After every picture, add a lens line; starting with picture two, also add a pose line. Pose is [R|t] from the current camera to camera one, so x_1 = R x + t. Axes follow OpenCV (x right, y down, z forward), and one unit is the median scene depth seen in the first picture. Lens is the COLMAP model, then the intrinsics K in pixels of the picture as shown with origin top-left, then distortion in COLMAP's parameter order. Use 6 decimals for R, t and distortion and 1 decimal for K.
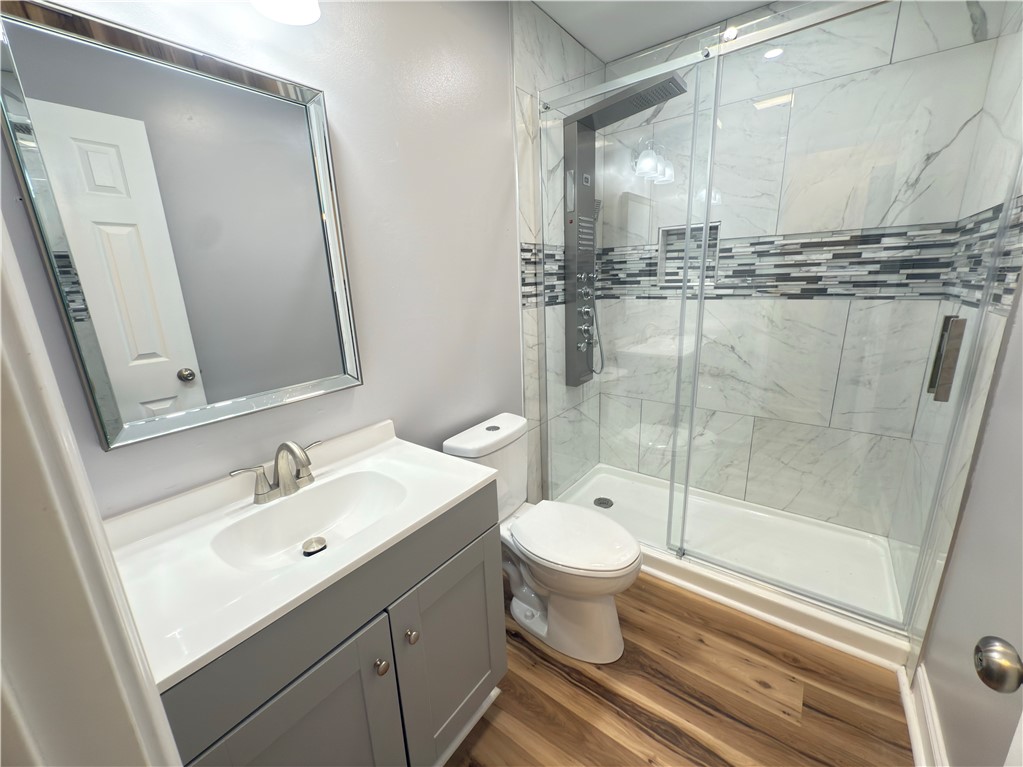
lens RADIAL K [[407.2, 0, 510.6], [0, 407.2, 387.0], [0, 0, 1]] dist [0.000686, 0.000166]
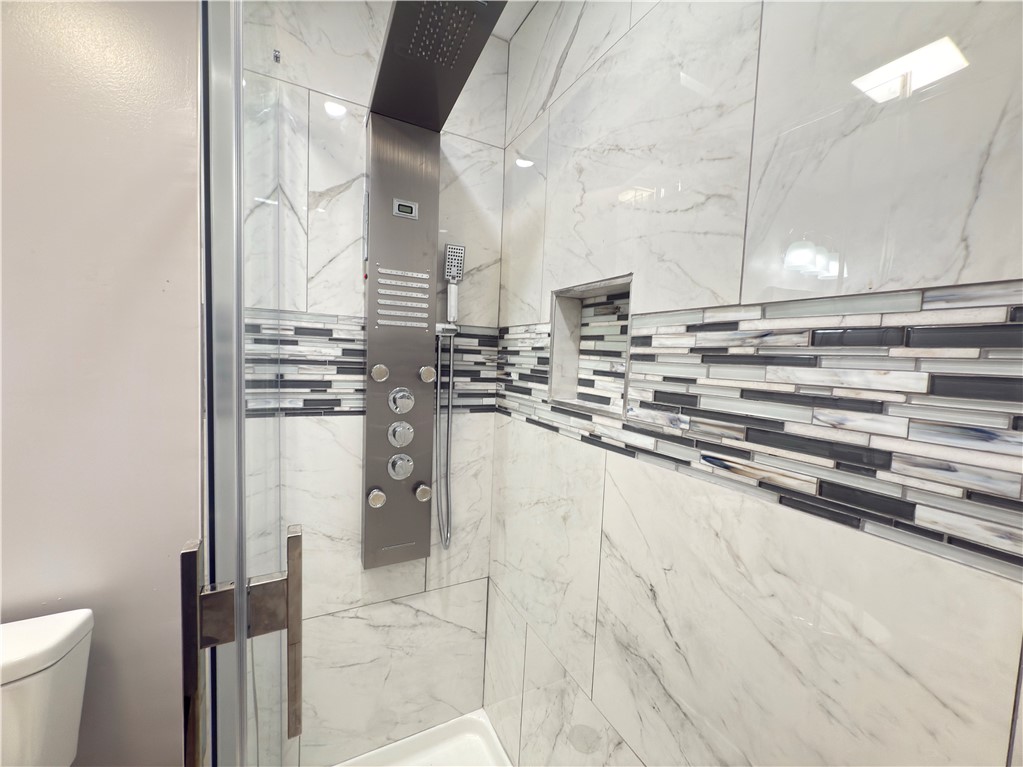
lens RADIAL K [[407.2, 0, 513.5], [0, 407.2, 386.7], [0, 0, 1]] dist [0.000686, 0.000166]
pose [[0.903290, 0.106847, -0.415513, 0.606862], [-0.184149, 0.971298, -0.150560, -0.213894], [0.387500, 0.212516, 0.897040, 0.617355]]
